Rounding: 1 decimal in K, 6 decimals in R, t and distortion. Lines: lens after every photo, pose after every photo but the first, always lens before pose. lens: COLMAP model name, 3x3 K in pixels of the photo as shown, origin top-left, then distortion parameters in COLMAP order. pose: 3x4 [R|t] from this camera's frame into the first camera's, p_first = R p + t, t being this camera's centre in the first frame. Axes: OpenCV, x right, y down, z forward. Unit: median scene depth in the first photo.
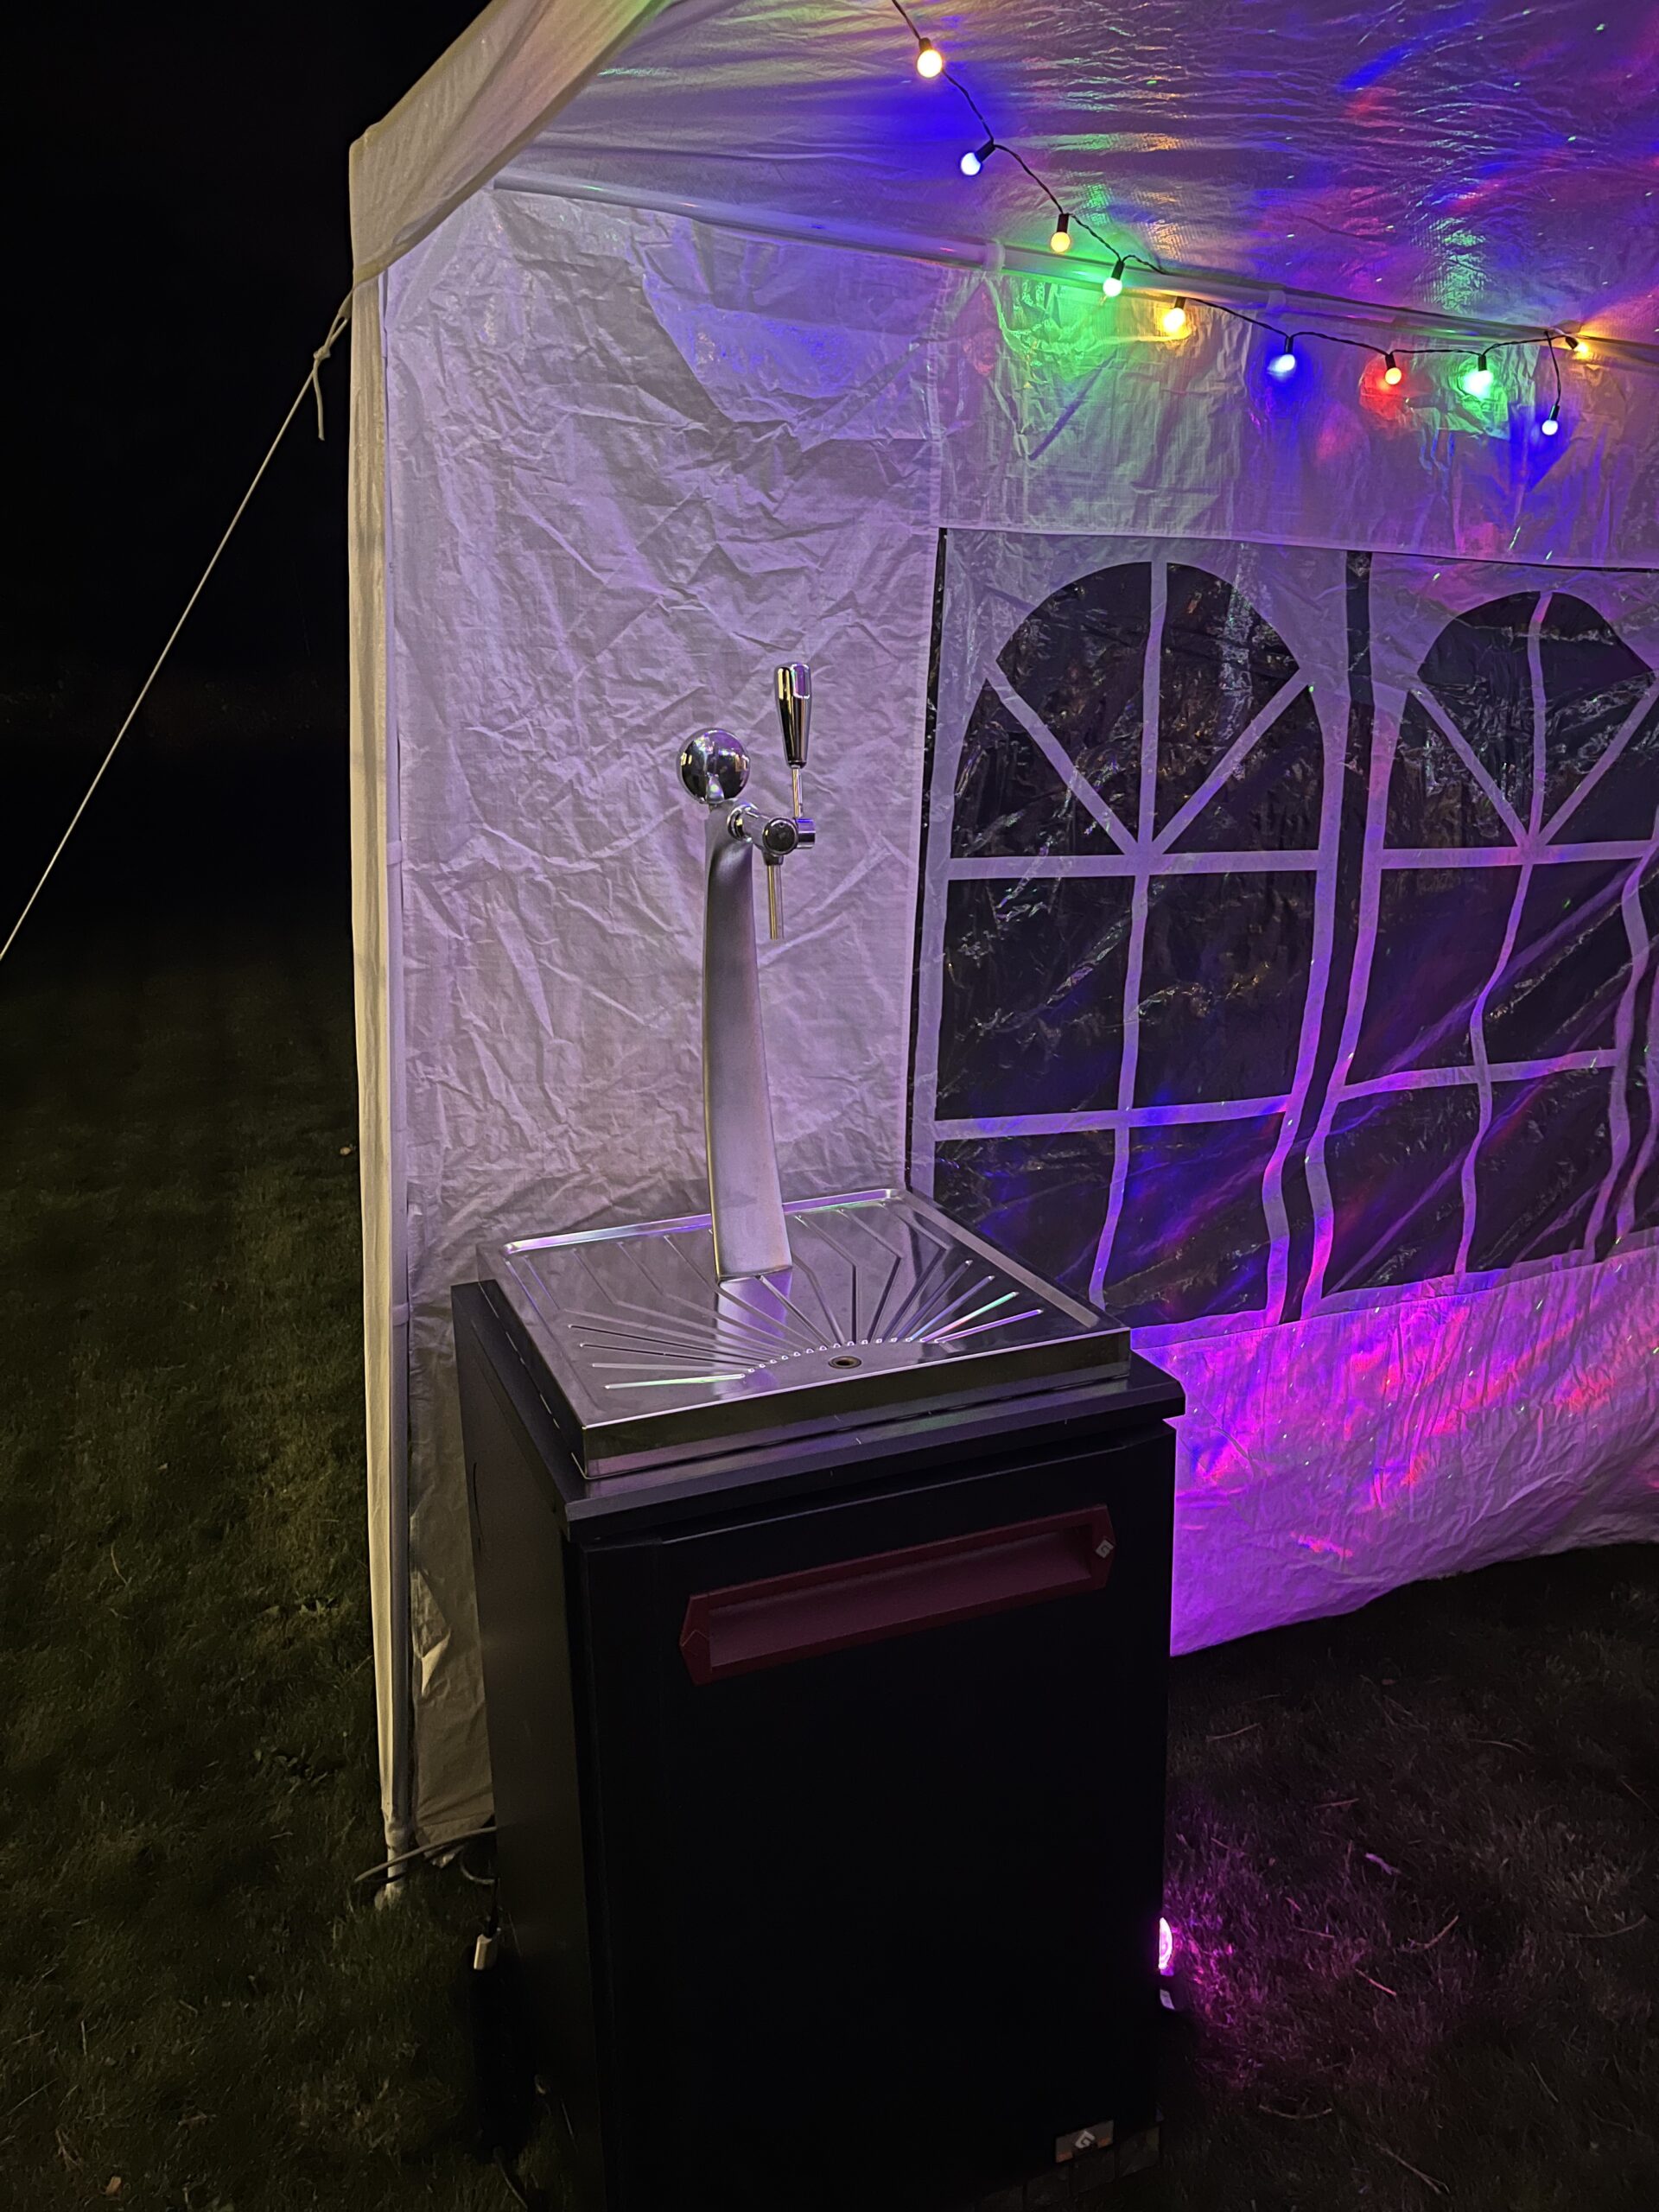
lens RADIAL K [[1668.3, 0, 831.4], [0, 1668.3, 1109.3], [0, 0, 1]] dist [0.042299, -0.027570]
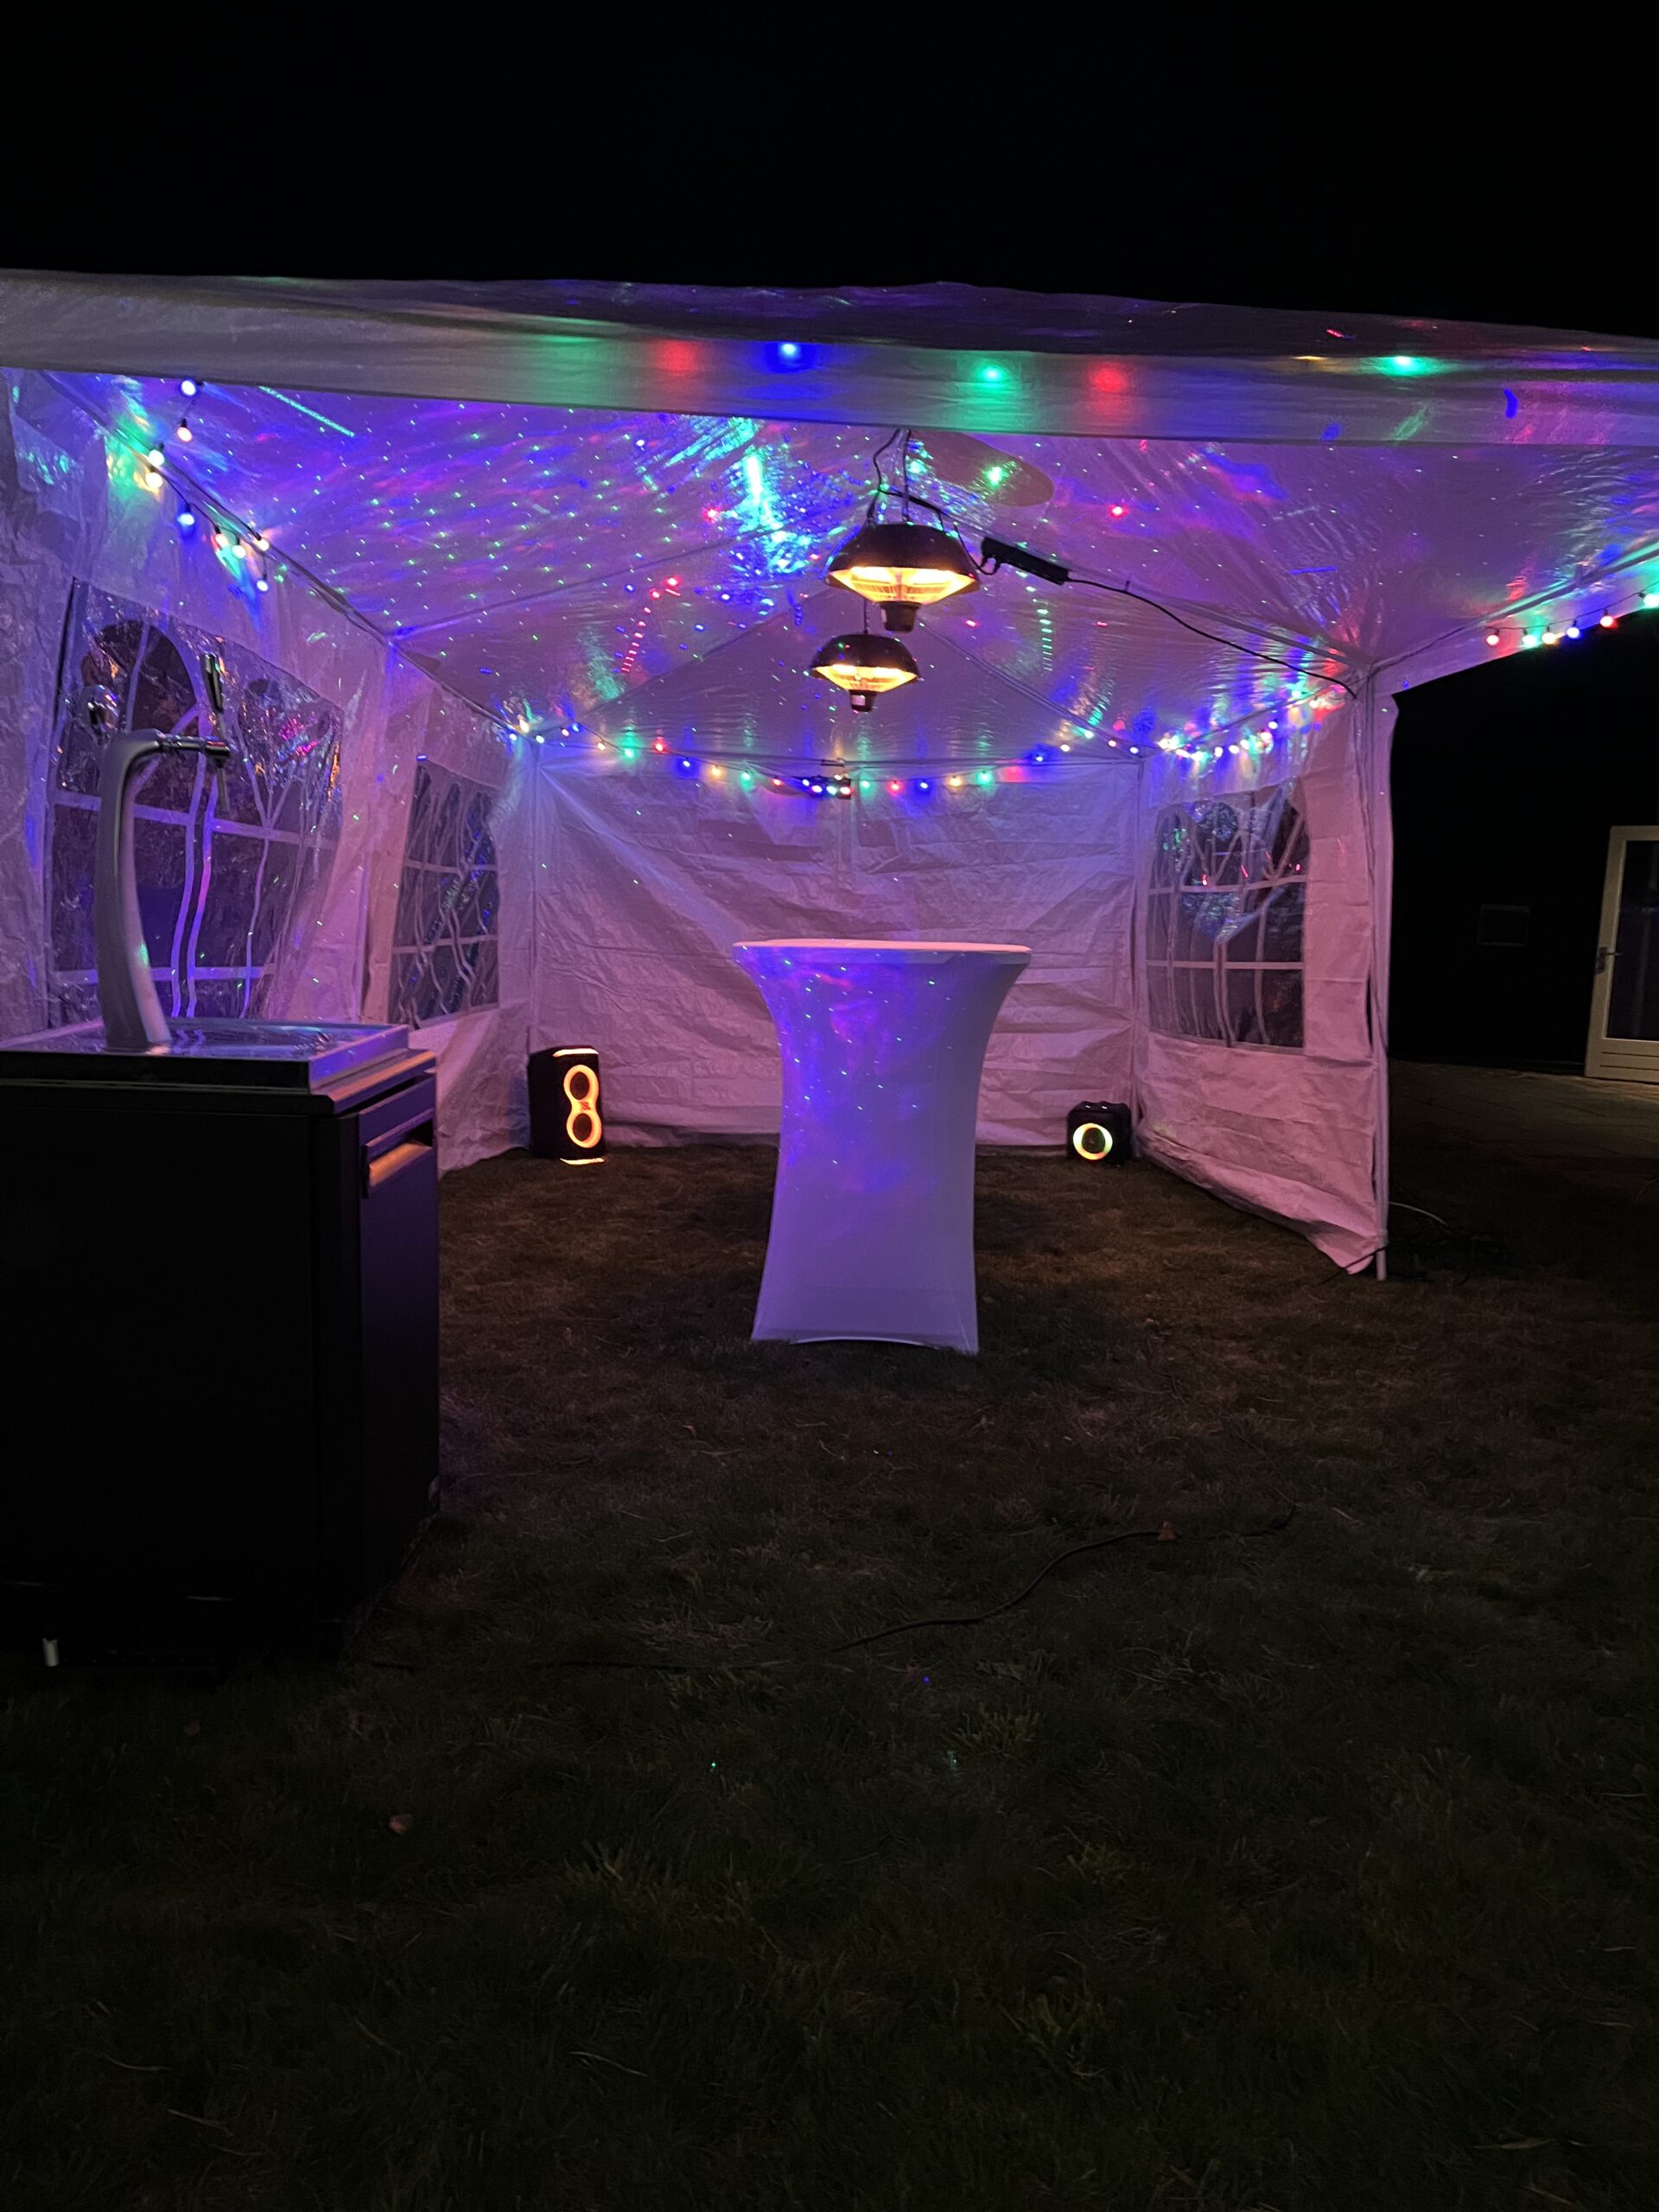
lens RADIAL K [[1668.3, 0, 841.1], [0, 1668.3, 1144.4], [0, 0, 1]] dist [0.042299, -0.027570]
pose [[0.385209, -0.122372, 0.914680, -1.076759], [0.195223, 0.979542, 0.048833, 0.205959], [-0.901943, 0.159755, 0.401219, -0.153739]]
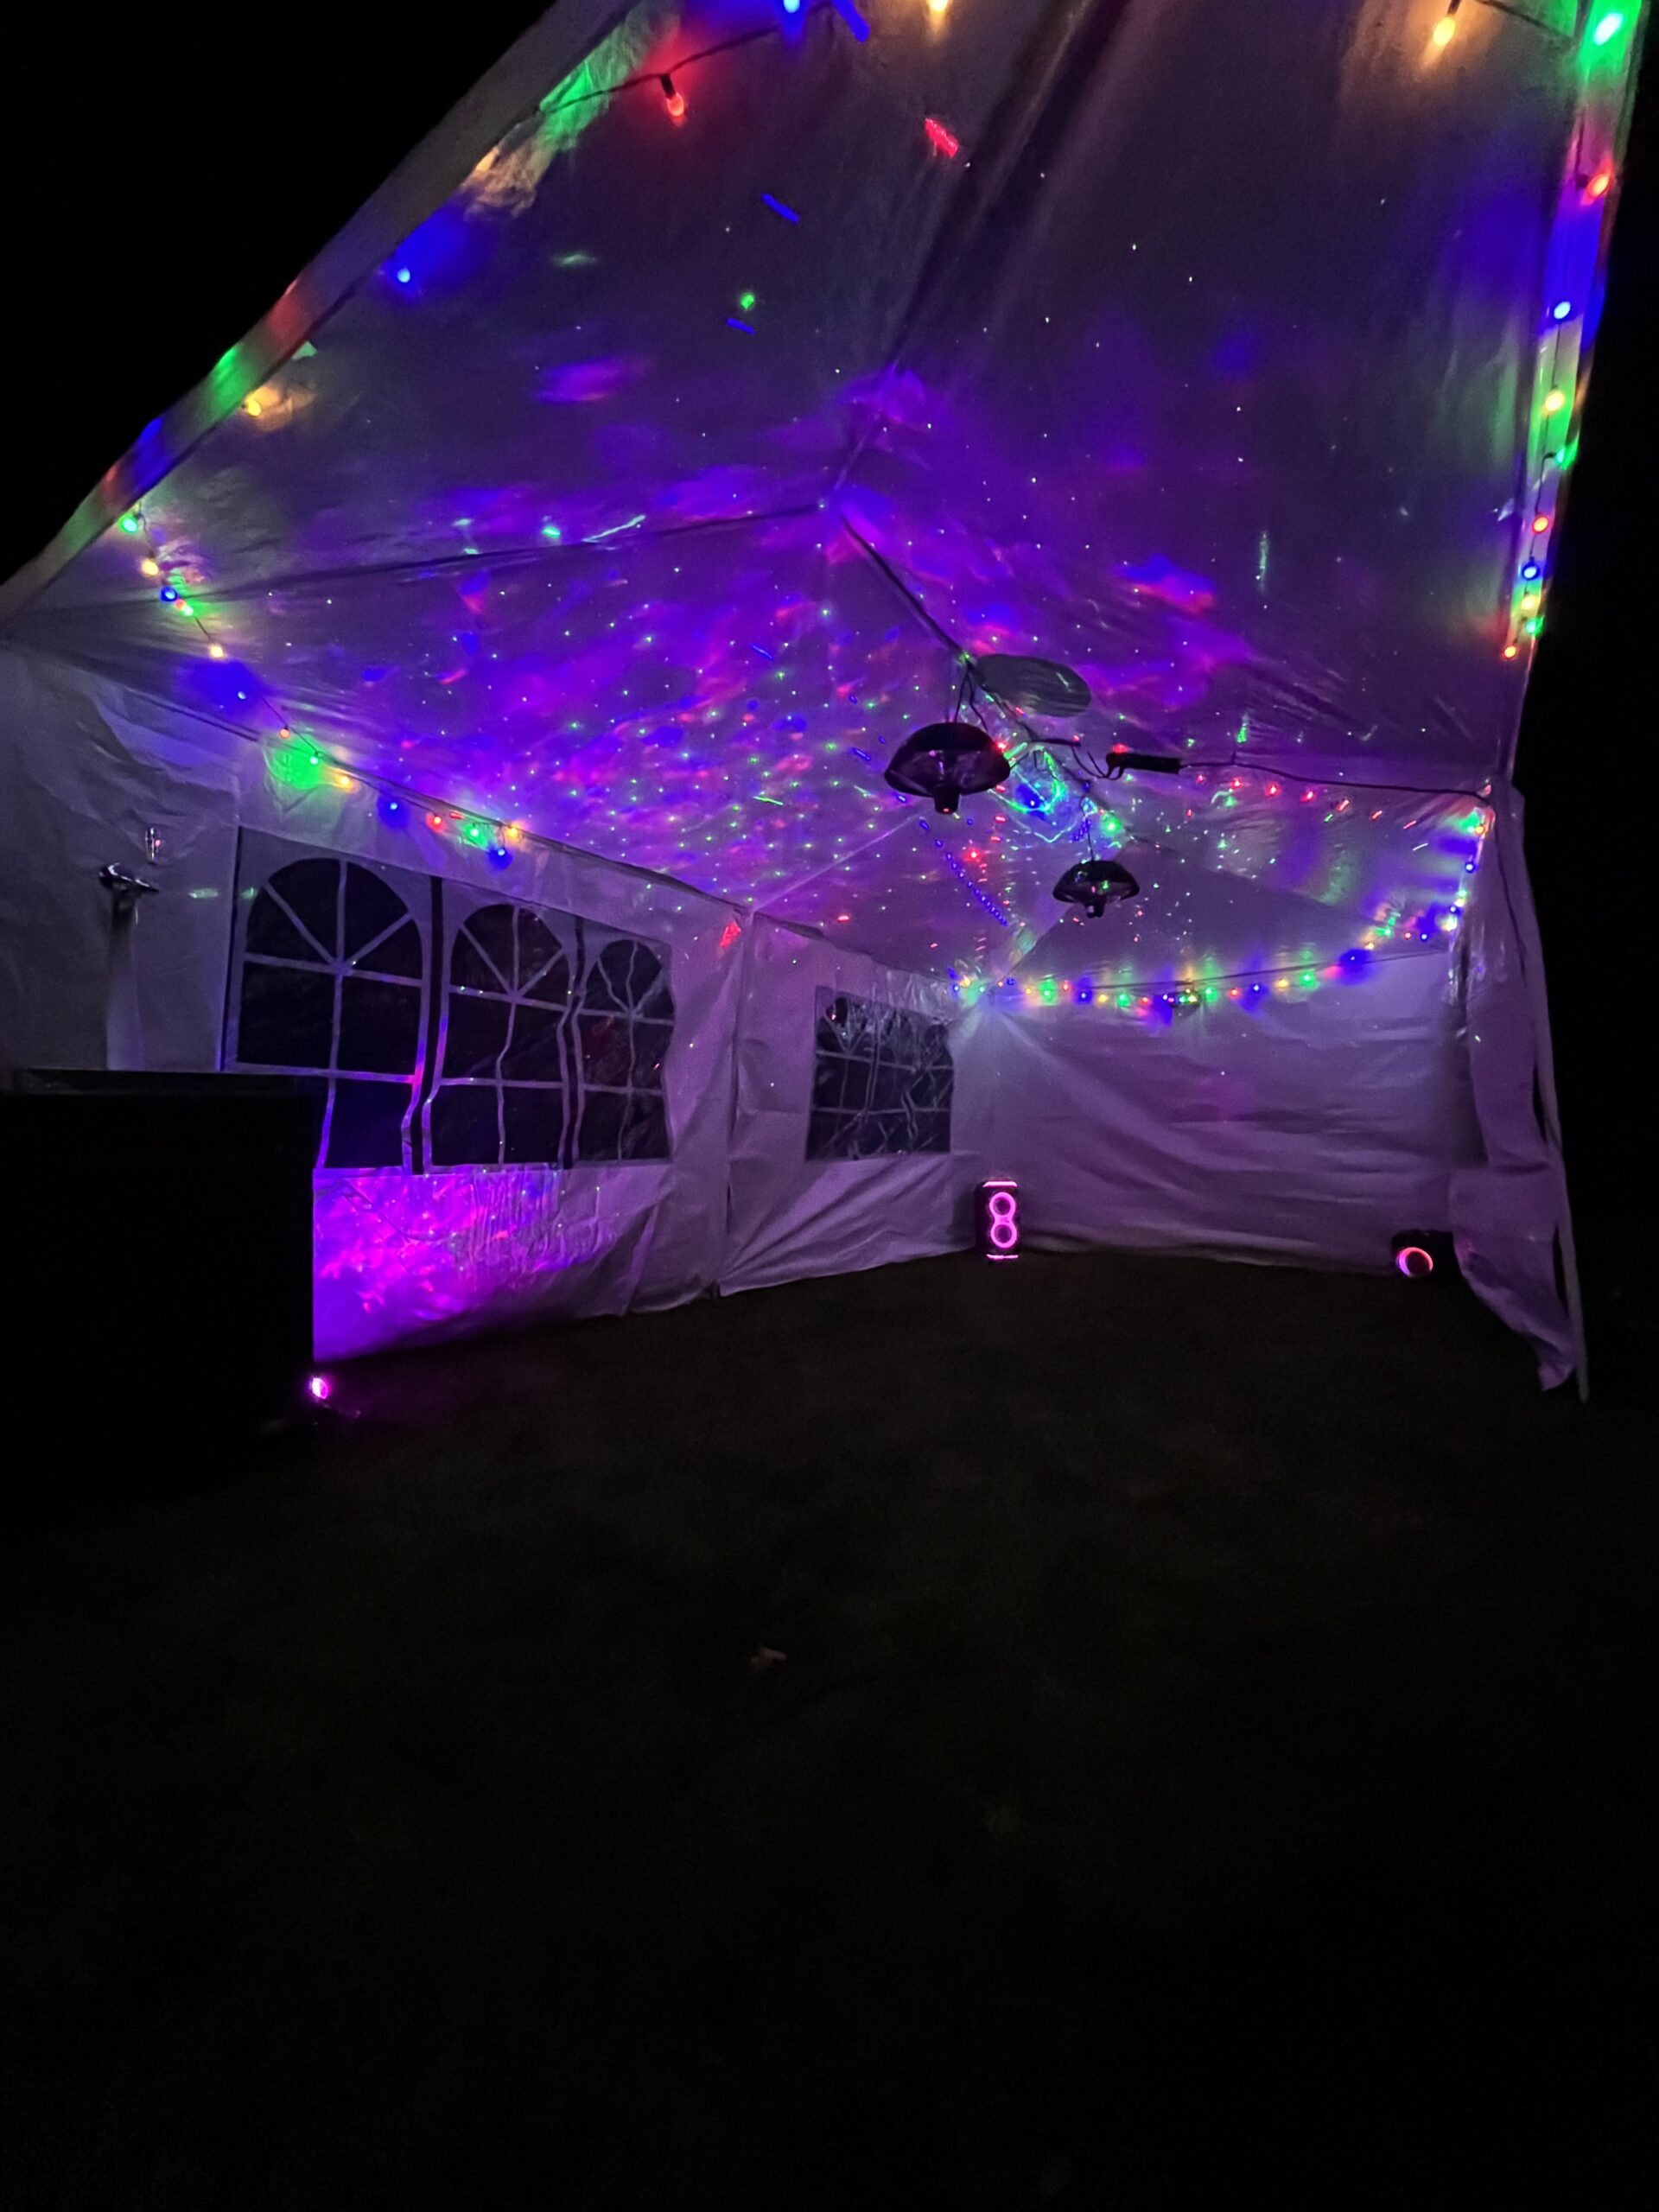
lens RADIAL K [[896.7, 0, 833.5], [0, 896.7, 1104.3], [0, 0, 1]] dist [0.002526, -0.000119]
pose [[0.853264, 0.016794, 0.521209, 0.123850], [0.128865, 0.961693, -0.241950, 0.492000], [-0.505306, 0.273613, 0.818414, -0.459869]]
